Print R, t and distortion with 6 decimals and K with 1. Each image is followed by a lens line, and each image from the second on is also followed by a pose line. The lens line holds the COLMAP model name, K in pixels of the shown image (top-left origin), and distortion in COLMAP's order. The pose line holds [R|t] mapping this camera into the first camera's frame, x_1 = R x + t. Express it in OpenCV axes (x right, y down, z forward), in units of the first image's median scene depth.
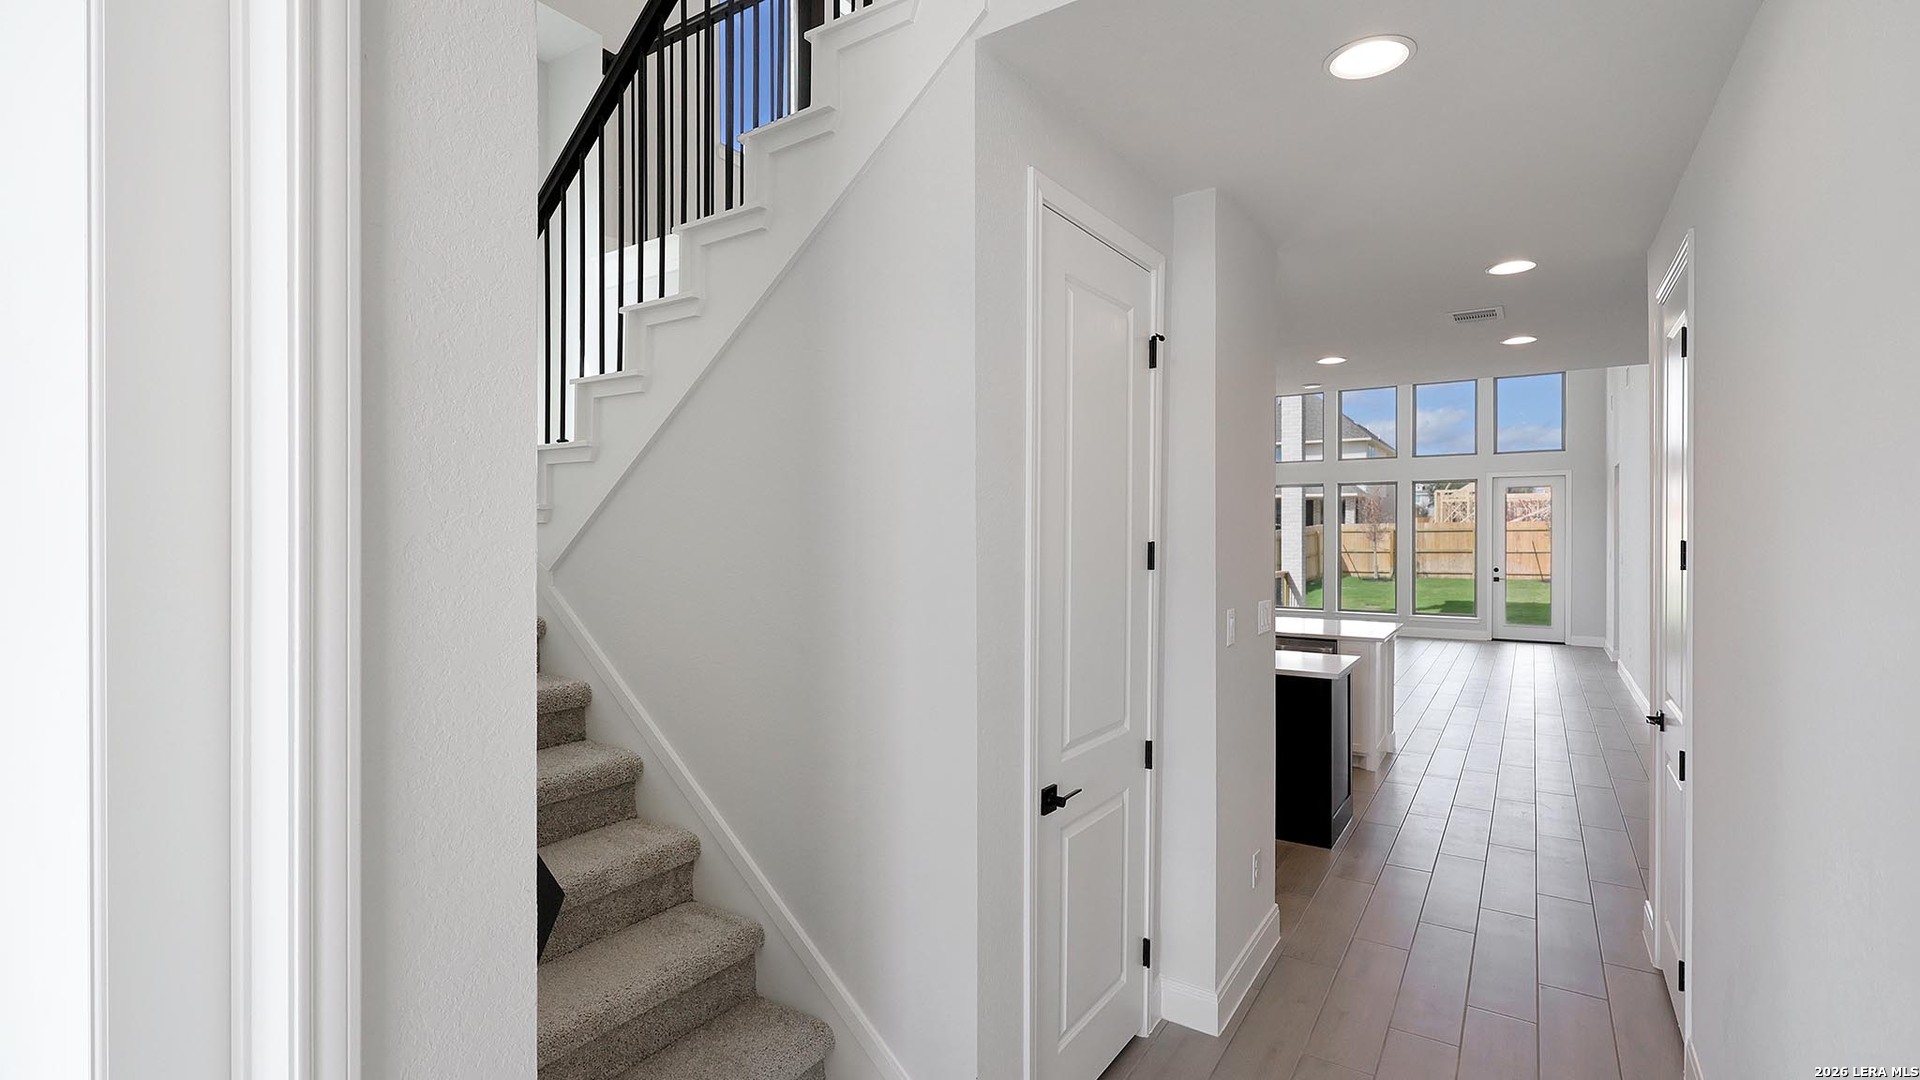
lens RADIAL K [[860.3, 0, 960.0], [0, 860.3, 533.4], [0, 0, 1]] dist [0.002829, 0.000340]
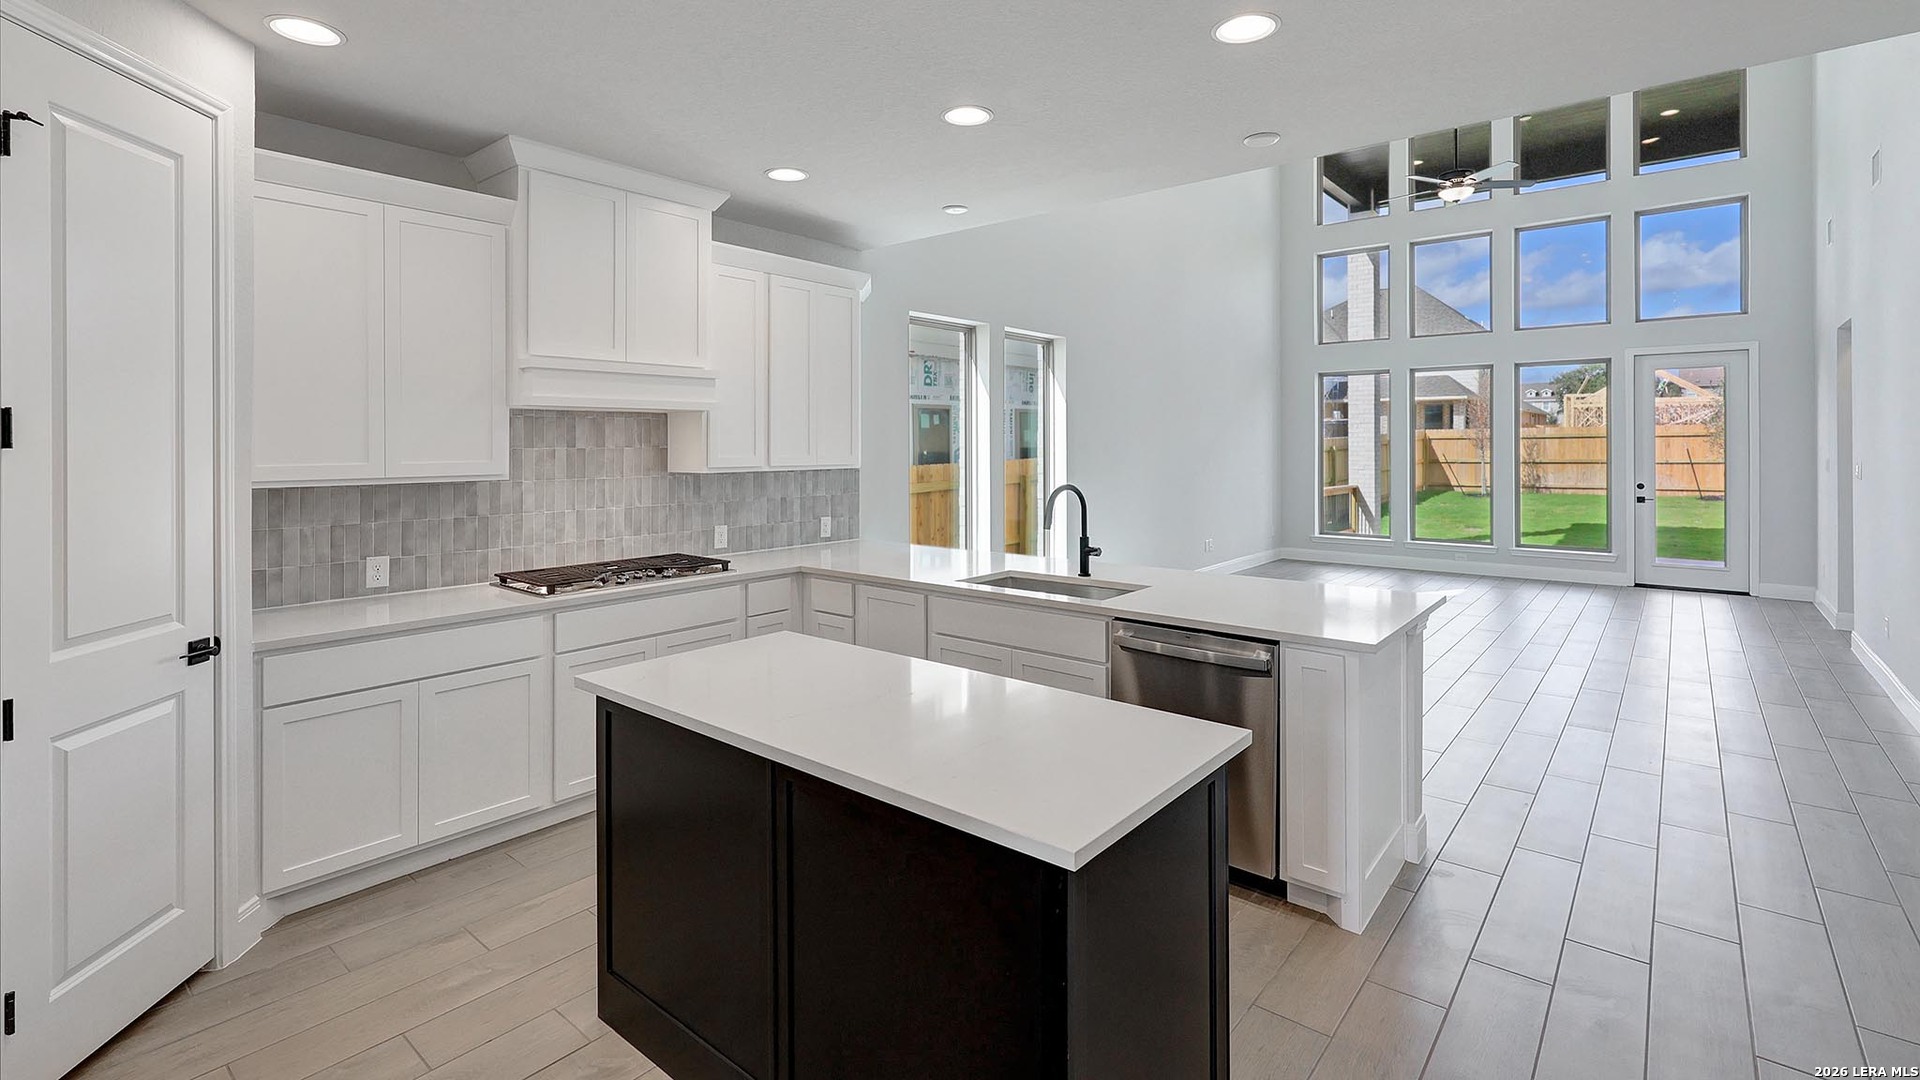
lens RADIAL K [[860.3, 0, 961.7], [0, 860.3, 447.1], [0, 0, 1]] dist [0.002829, 0.000340]
pose [[0.994122, -0.001950, -0.108249, 0.103820], [0.002261, 0.999994, 0.002756, 0.005106], [0.108243, -0.002985, 0.994120, 0.169144]]
